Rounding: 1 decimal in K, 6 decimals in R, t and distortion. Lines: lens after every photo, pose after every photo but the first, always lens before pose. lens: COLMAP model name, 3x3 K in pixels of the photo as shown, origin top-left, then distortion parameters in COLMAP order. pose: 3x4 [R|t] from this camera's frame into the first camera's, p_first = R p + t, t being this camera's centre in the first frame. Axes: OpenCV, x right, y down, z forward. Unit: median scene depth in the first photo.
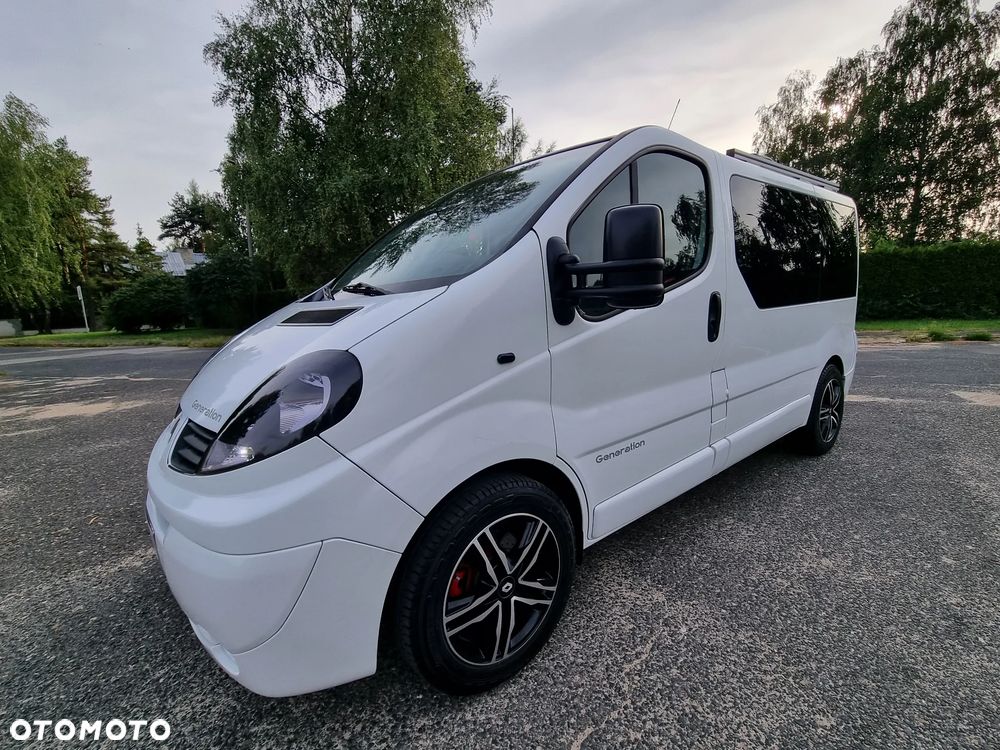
lens RADIAL K [[446.6, 0, 499.0], [0, 446.6, 376.6], [0, 0, 1]] dist [0.002720, -0.002179]
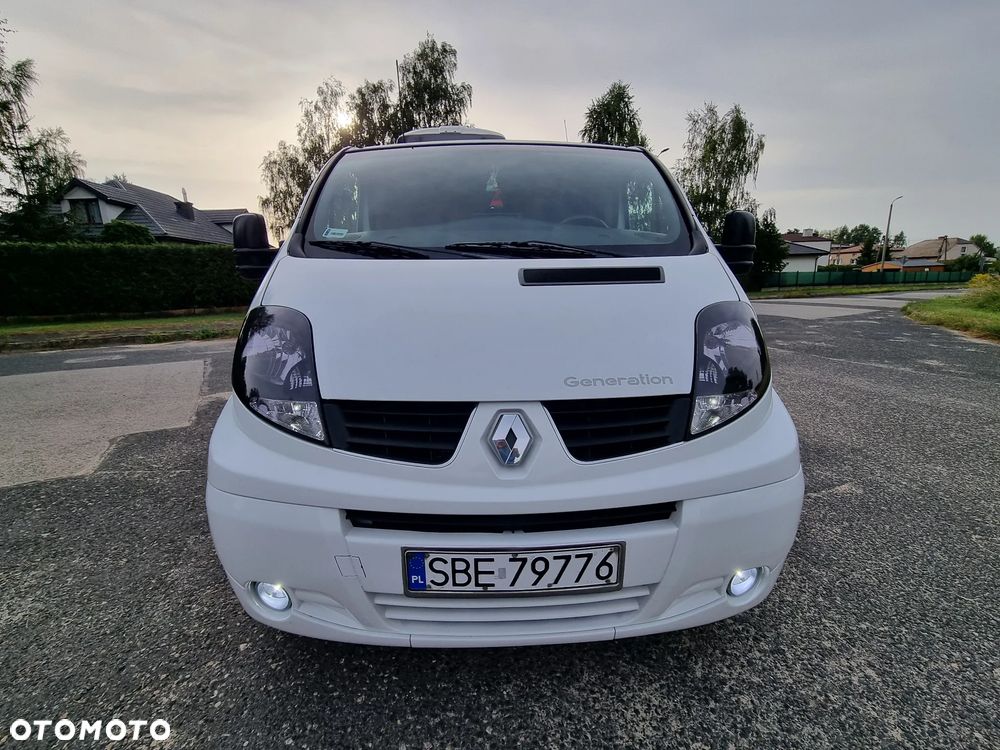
lens RADIAL K [[446.6, 0, 502.1], [0, 446.6, 377.8], [0, 0, 1]] dist [0.002720, -0.002179]
pose [[0.603667, -0.143290, 0.784254, -0.203918], [0.118424, 0.988919, 0.089528, -0.004550], [-0.788392, 0.038829, 0.613947, 0.092619]]
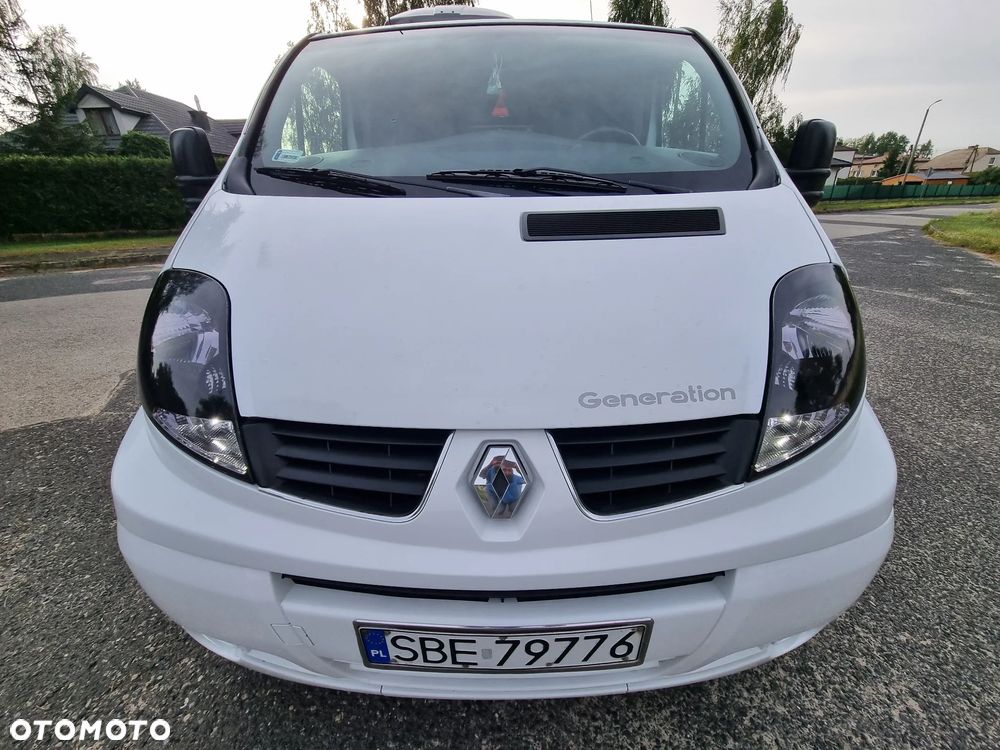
lens RADIAL K [[405.1, 0, 501.7], [0, 405.1, 377.1], [0, 0, 1]] dist [0.003684, -0.002340]
pose [[0.629851, -0.295943, 0.718127, -0.163324], [0.115364, 0.949957, 0.290298, -0.017855], [-0.768101, -0.099999, 0.632472, 0.116188]]
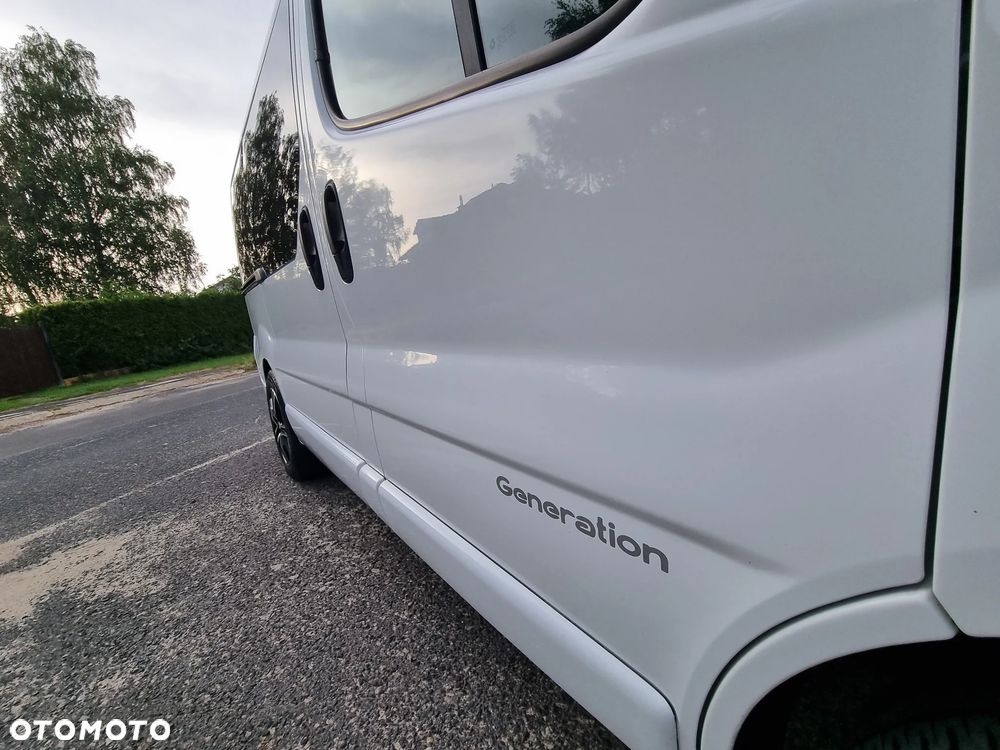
lens RADIAL K [[446.6, 0, 504.0], [0, 446.6, 378.3], [0, 0, 1]] dist [0.002720, -0.002179]
pose [[0.062343, -0.144236, 0.987577, -0.116096], [0.286248, 0.950516, 0.120754, -0.015785], [-0.956125, 0.275164, 0.100545, 0.319807]]
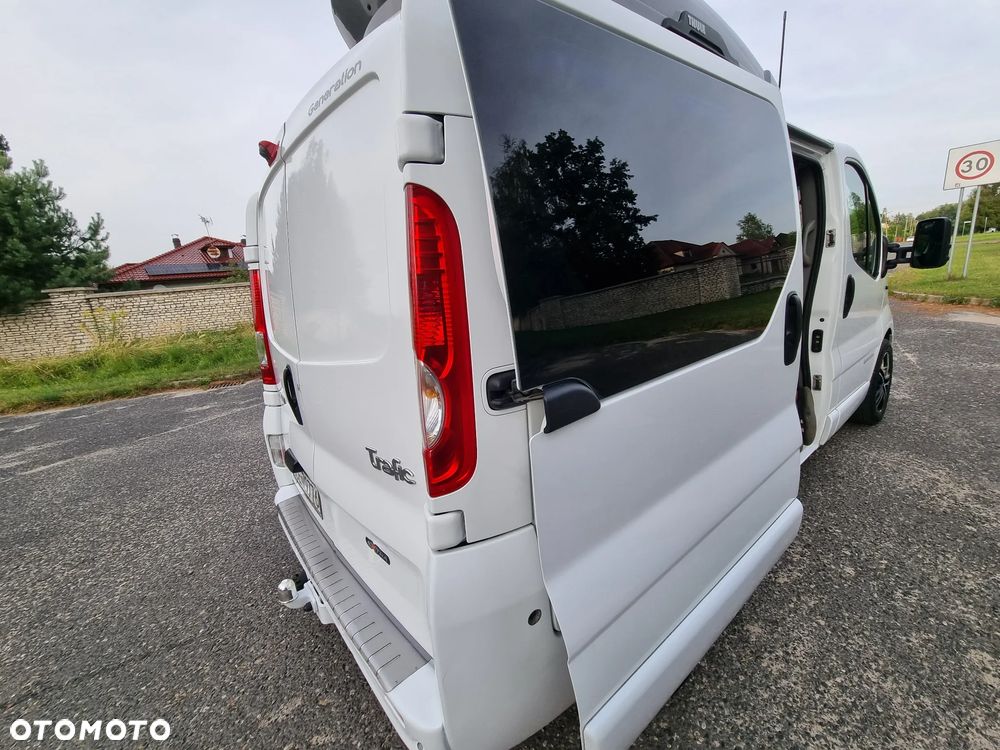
lens RADIAL K [[405.1, 0, 500.4], [0, 405.1, 383.5], [0, 0, 1]] dist [0.003684, -0.002340]
pose [[-0.990078, 0.138312, 0.024802, 0.200031], [0.136729, 0.907540, 0.397085, -0.123908], [0.032413, 0.396536, -0.917447, 0.588534]]
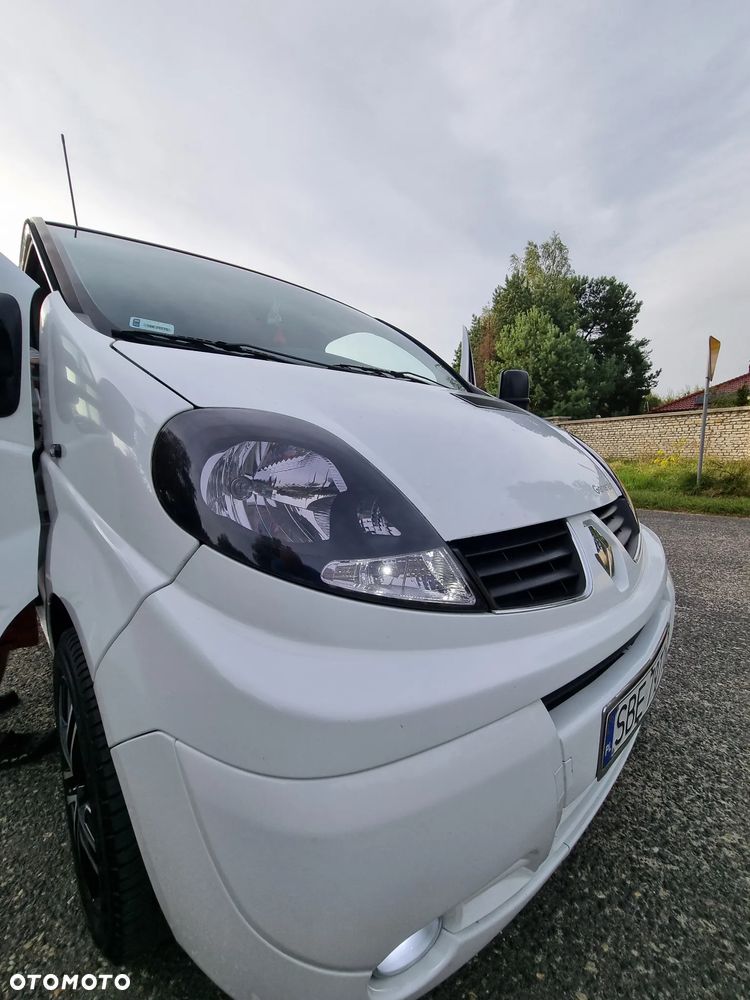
lens RADIAL K [[405.9, 0, 366.8], [0, 405.9, 517.8], [0, 0, 1]] dist [-0.025585, 0.003118]
pose [[-0.078180, -0.108531, 0.991014, -0.202693], [0.186893, 0.974837, 0.121503, -0.007354], [-0.979264, 0.194713, -0.055929, 0.215829]]
